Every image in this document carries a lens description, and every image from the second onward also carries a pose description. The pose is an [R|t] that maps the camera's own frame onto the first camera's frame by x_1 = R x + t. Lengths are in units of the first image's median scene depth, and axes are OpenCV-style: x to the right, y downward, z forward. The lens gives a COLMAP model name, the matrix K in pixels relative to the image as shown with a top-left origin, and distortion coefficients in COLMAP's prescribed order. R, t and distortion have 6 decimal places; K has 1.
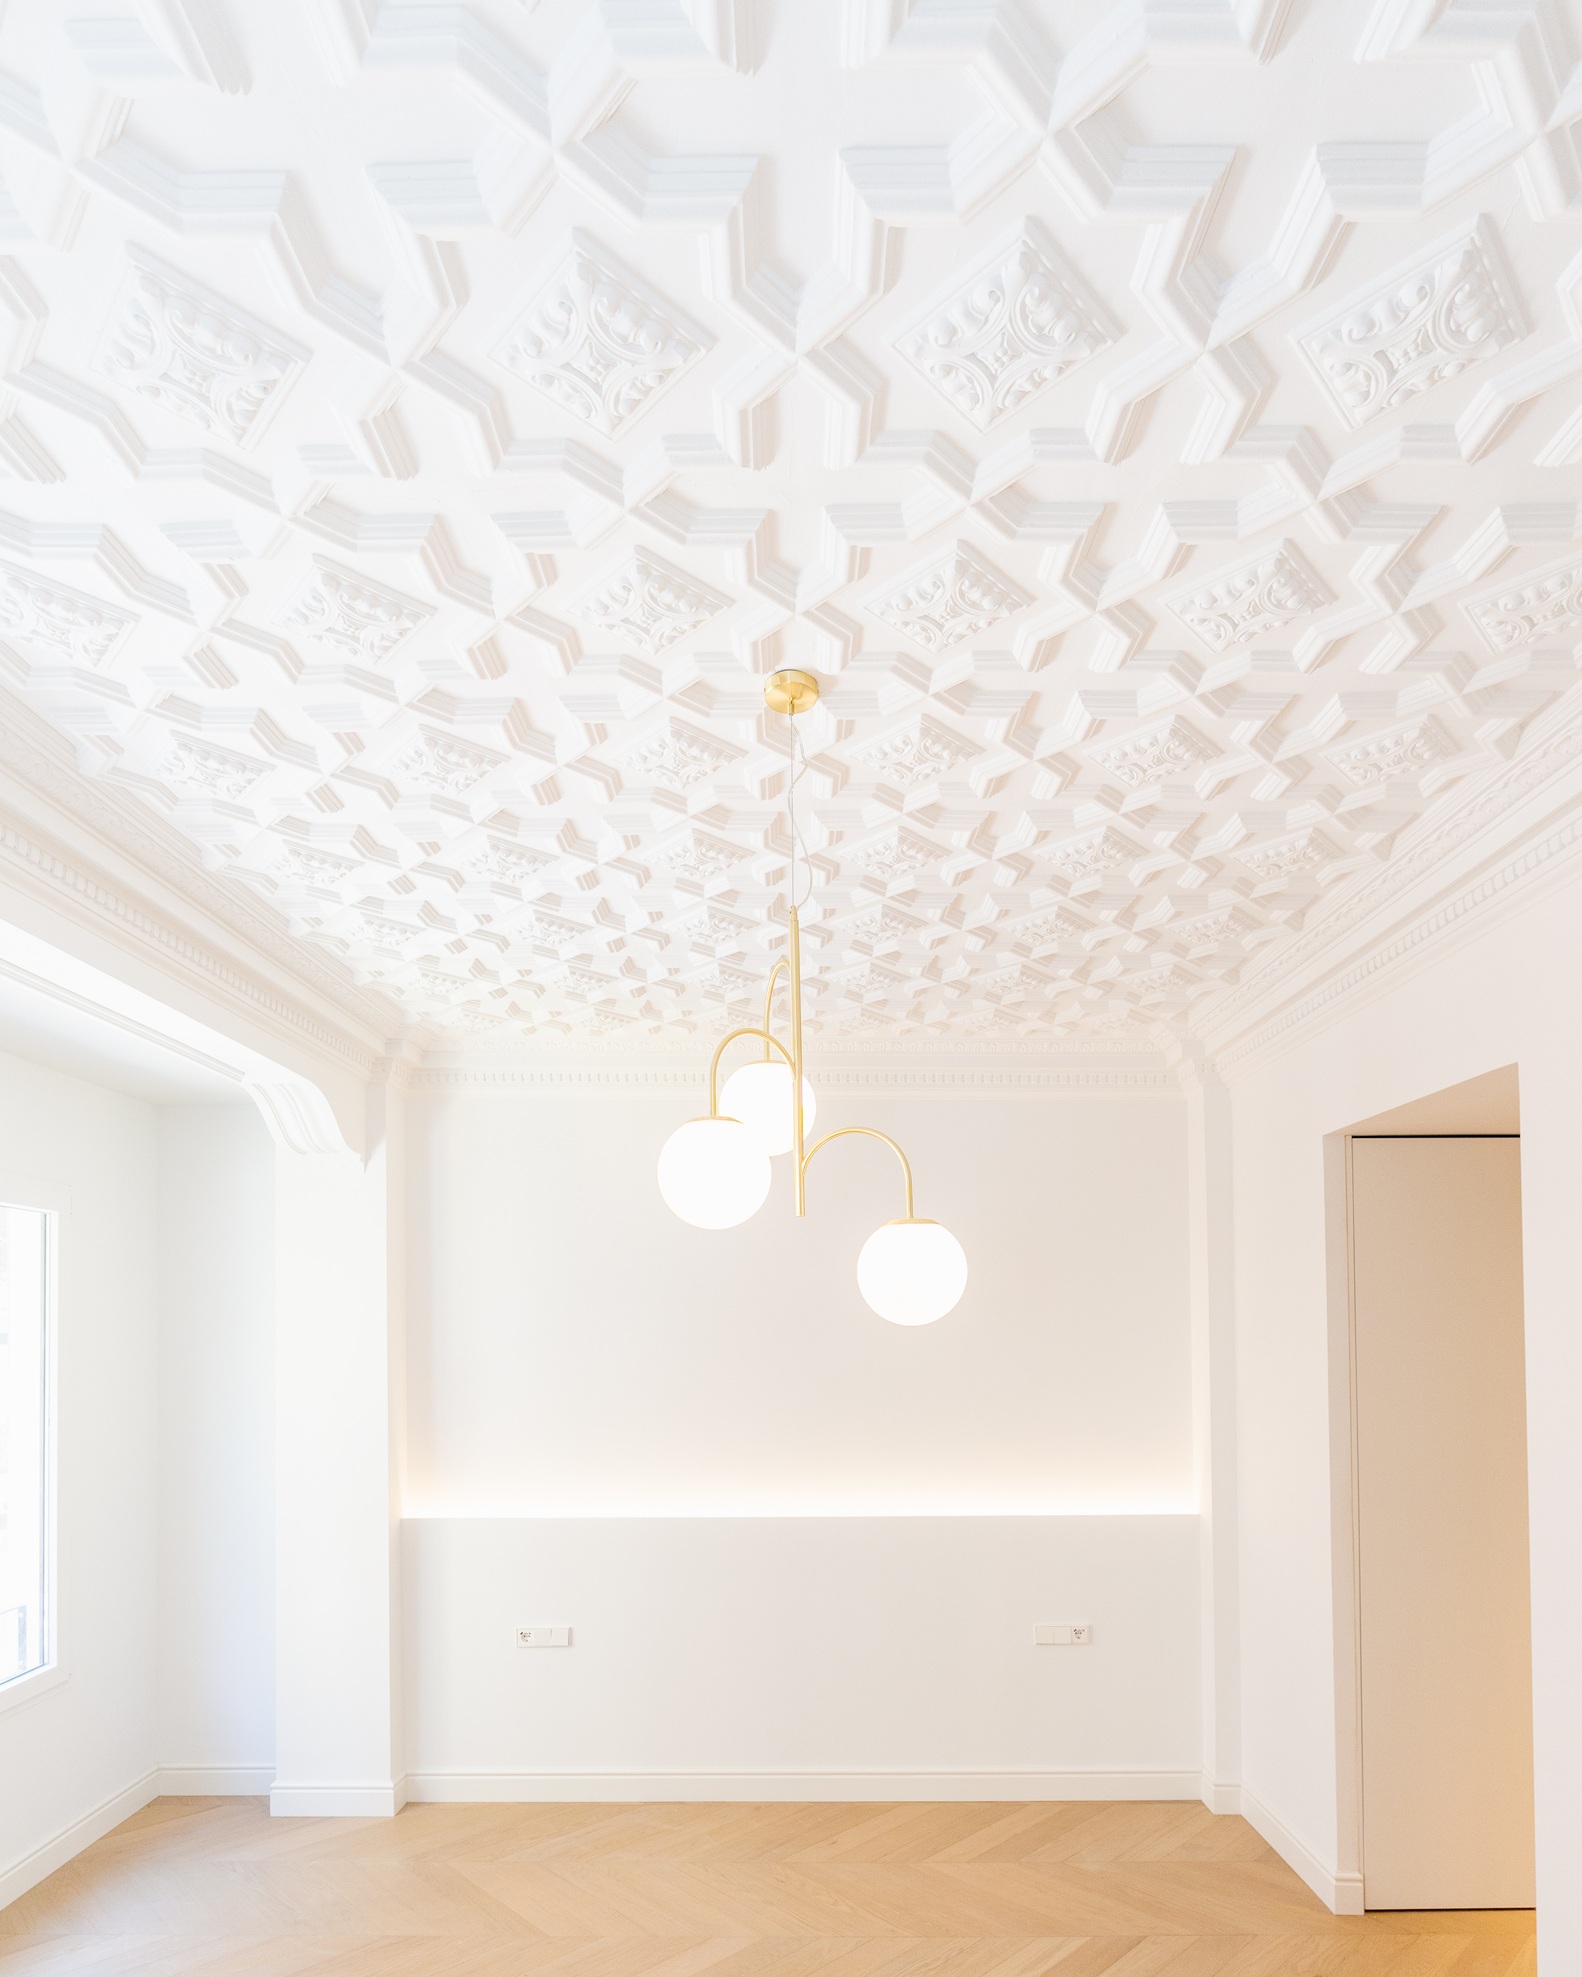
lens RADIAL K [[1062.8, 0, 824.4], [0, 1062.8, 988.8], [0, 0, 1]] dist [-0.003605, 0.000815]
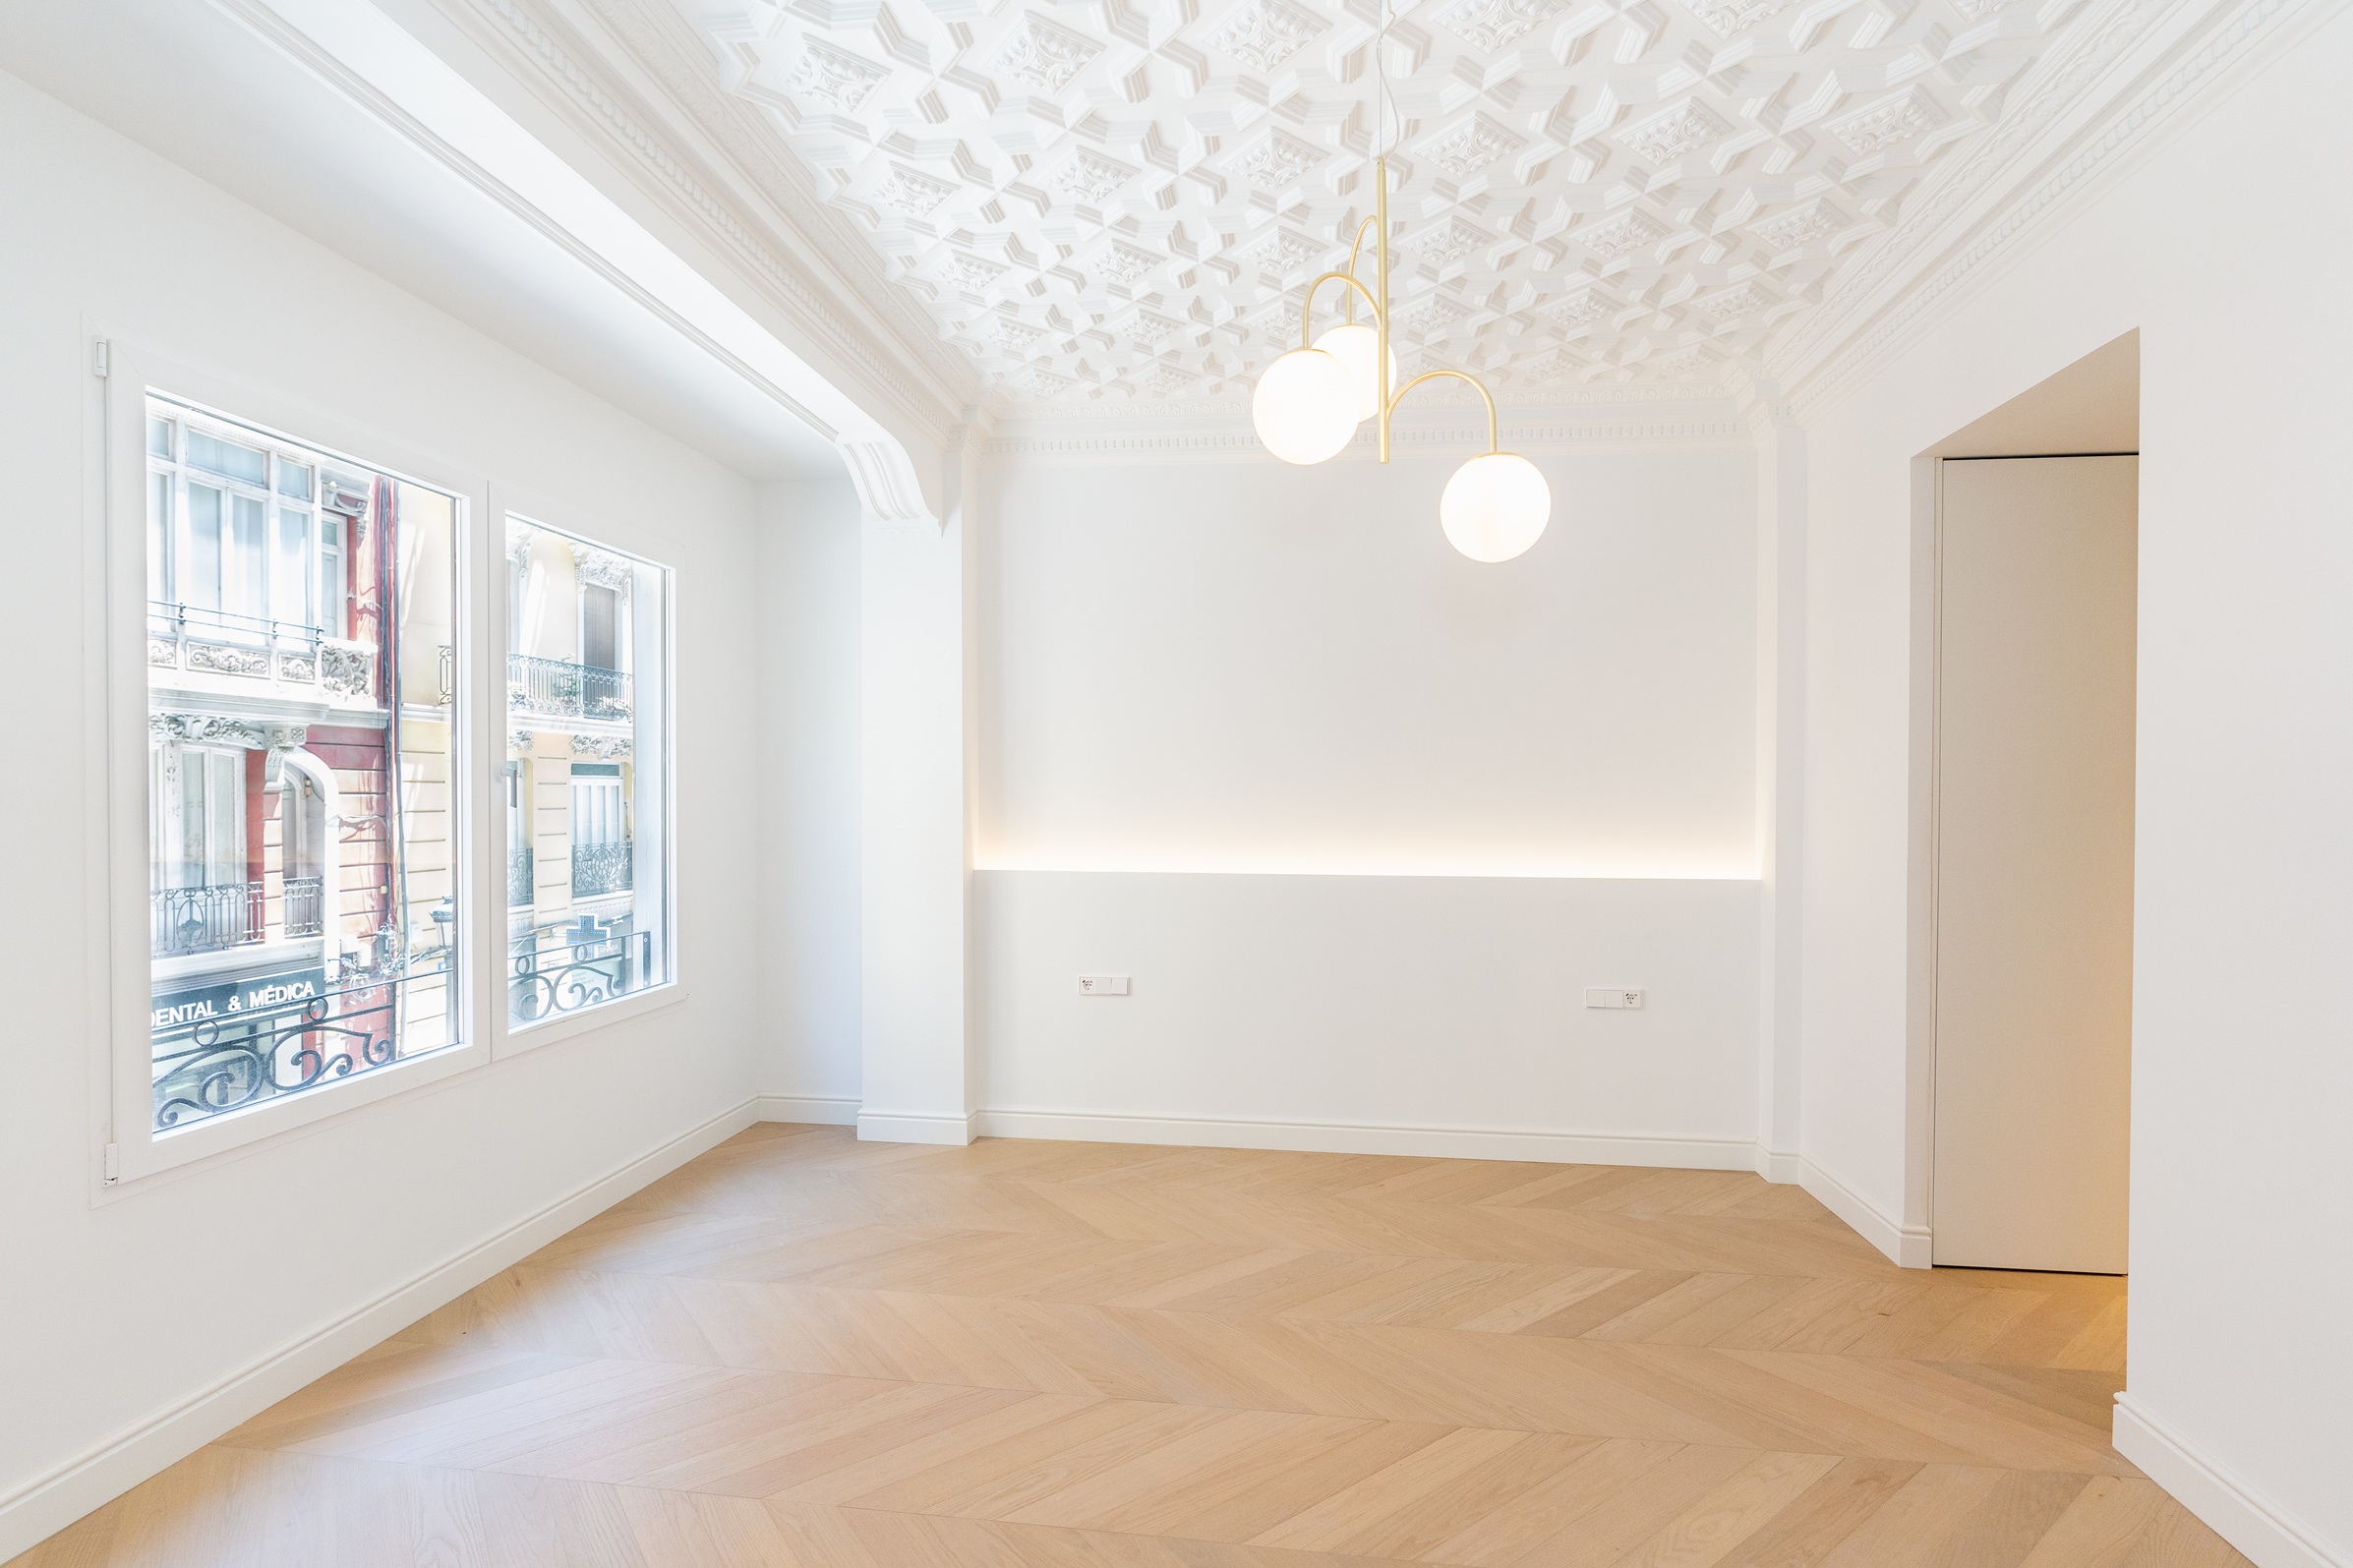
lens RADIAL K [[1143.2, 0, 1133.4], [0, 1143.2, 814.8], [0, 0, 1]] dist [0.000436, 0.000296]
pose [[0.992554, 0.006716, -0.121618, -0.102656], [-0.001886, 0.999206, 0.039787, 0.416132], [0.121789, -0.039262, 0.991779, -0.131001]]
